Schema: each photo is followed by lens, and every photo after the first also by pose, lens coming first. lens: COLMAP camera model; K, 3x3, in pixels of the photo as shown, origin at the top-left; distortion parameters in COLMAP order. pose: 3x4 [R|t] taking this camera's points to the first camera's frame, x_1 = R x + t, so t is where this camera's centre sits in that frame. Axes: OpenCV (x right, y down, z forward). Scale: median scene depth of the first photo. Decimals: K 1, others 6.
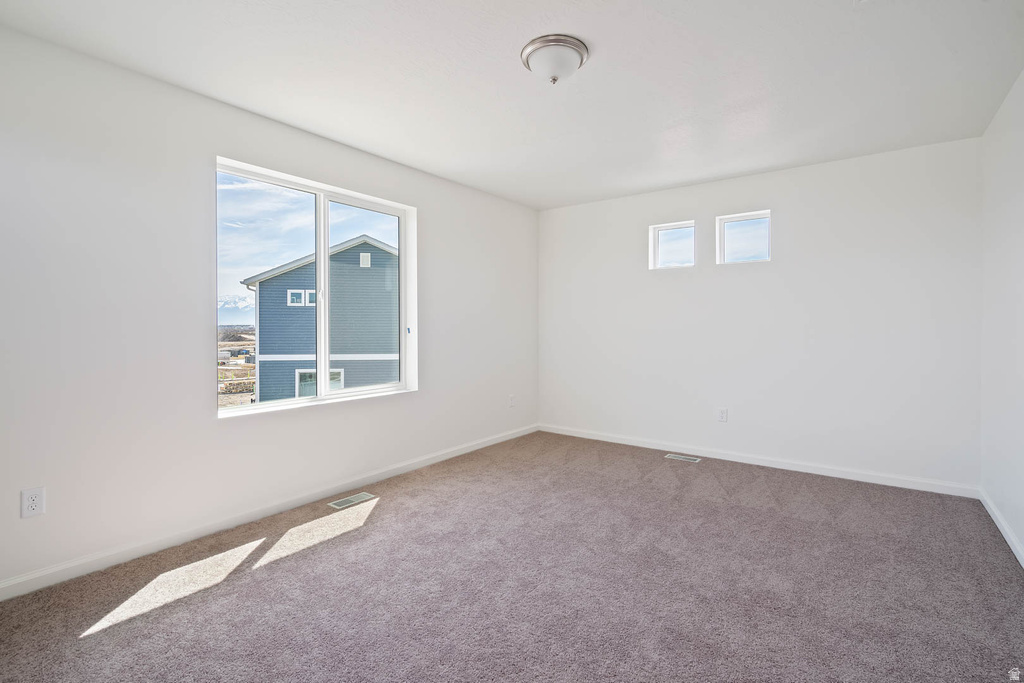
lens RADIAL K [[478.8, 0, 513.2], [0, 478.8, 334.2], [0, 0, 1]] dist [0.000530, 0.001549]
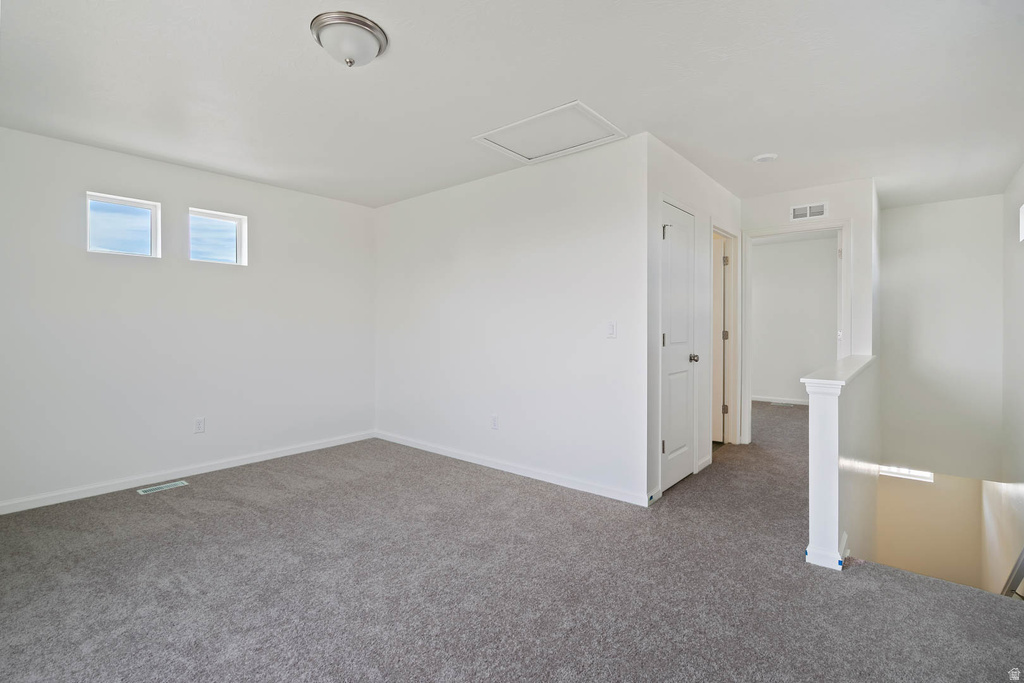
lens RADIAL K [[478.8, 0, 512.3], [0, 478.8, 336.2], [0, 0, 1]] dist [0.000530, 0.001549]
pose [[0.064654, -0.020197, 0.997703, -0.551505], [0.021262, 0.999596, 0.018858, -0.009235], [-0.997681, 0.019994, 0.065058, 0.423388]]
